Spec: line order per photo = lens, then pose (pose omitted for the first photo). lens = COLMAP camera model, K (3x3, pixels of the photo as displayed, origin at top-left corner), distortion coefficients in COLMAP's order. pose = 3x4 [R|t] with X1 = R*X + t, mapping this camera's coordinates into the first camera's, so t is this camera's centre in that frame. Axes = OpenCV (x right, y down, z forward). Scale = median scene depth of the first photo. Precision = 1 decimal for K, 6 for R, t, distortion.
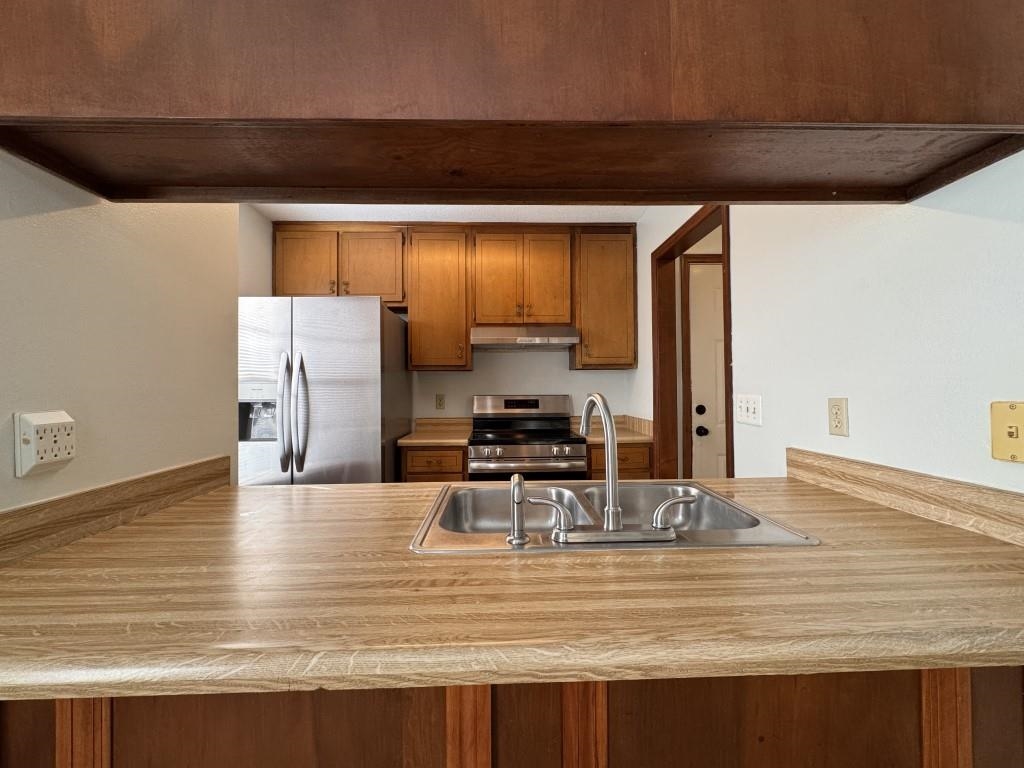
lens RADIAL K [[408.1, 0, 509.3], [0, 408.1, 384.2], [0, 0, 1]] dist [-0.004702, 0.000722]
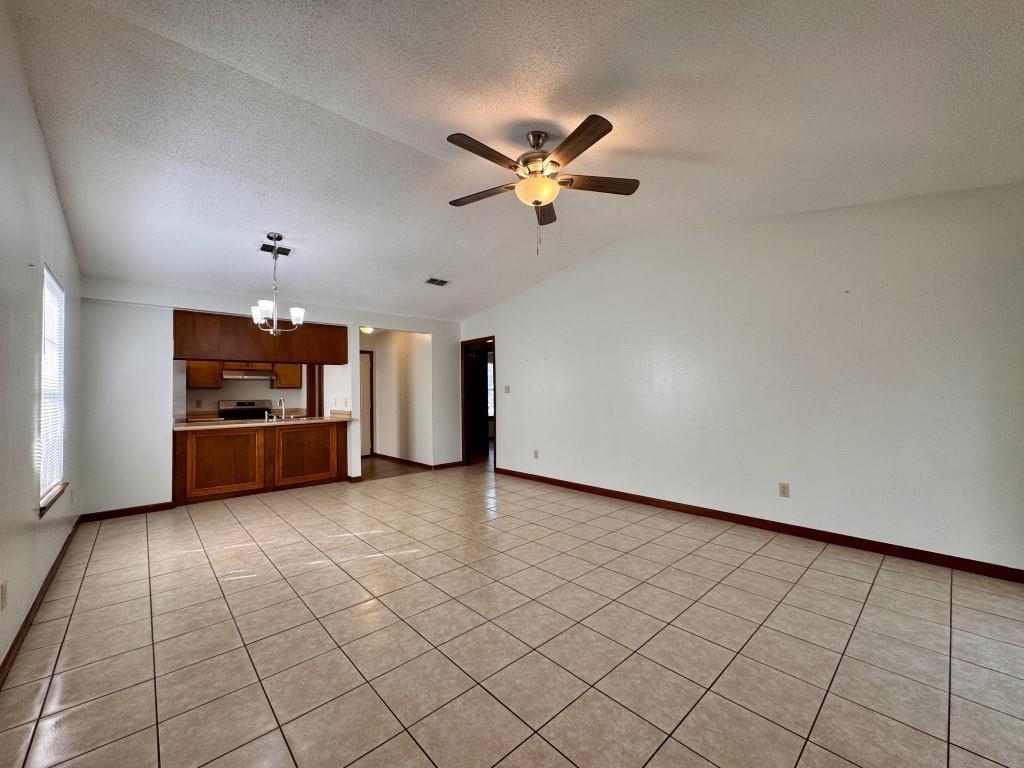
lens RADIAL K [[408.1, 0, 510.6], [0, 408.1, 388.9], [0, 0, 1]] dist [-0.004702, 0.000722]
pose [[0.763900, 0.013766, 0.645187, -0.313621], [-0.007551, 0.999895, -0.012395, -0.019072], [-0.645290, 0.004597, 0.763924, -1.695210]]
